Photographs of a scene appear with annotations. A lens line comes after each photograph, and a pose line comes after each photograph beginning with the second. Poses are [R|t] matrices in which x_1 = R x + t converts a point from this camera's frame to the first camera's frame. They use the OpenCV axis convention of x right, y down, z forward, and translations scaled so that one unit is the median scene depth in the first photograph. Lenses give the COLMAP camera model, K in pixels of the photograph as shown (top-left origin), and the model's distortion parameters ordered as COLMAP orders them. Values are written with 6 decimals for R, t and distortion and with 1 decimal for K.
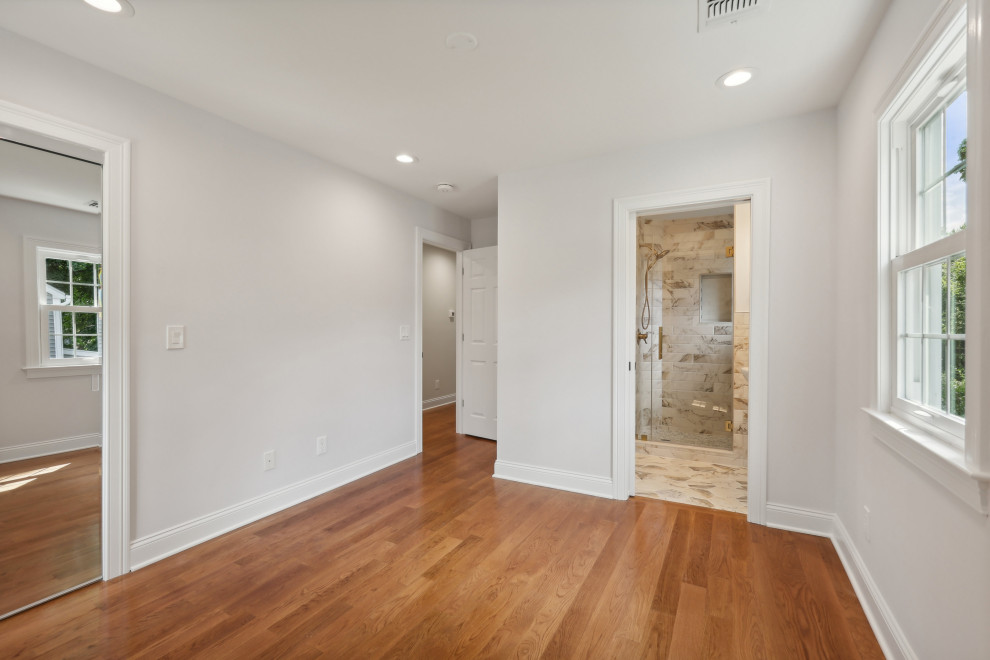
lens RADIAL K [[437.0, 0, 494.1], [0, 437.0, 327.1], [0, 0, 1]] dist [0.002311, 0.000068]
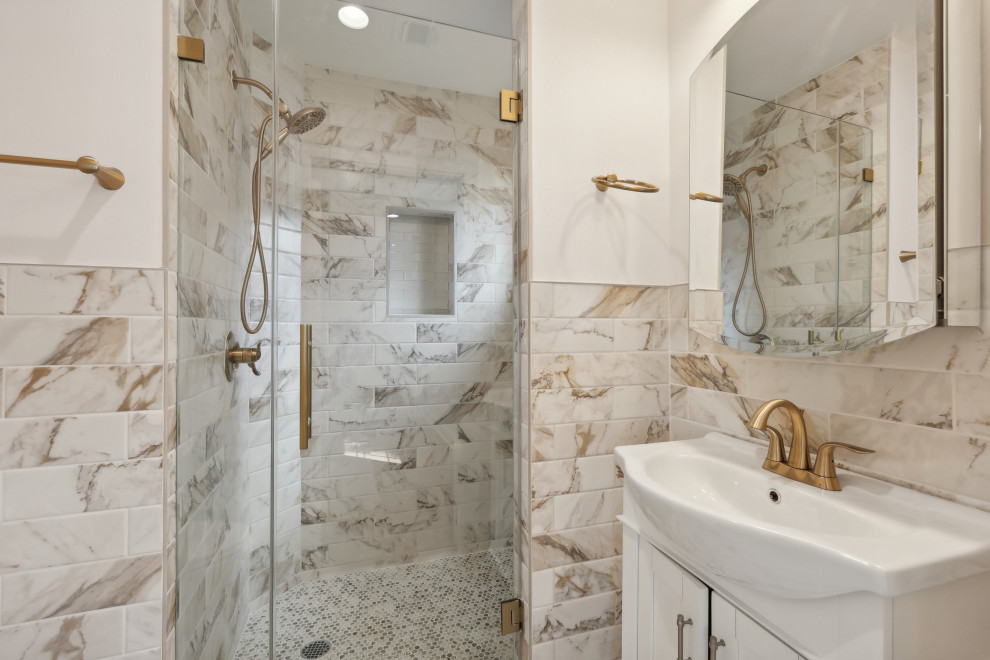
lens RADIAL K [[437.0, 0, 494.1], [0, 437.0, 327.1], [0, 0, 1]] dist [0.002311, 0.000068]
pose [[0.688510, -0.003556, 0.725219, 0.229320], [0.000855, 0.999991, 0.004092, -0.000729], [-0.725227, -0.002197, 0.688507, 0.633486]]
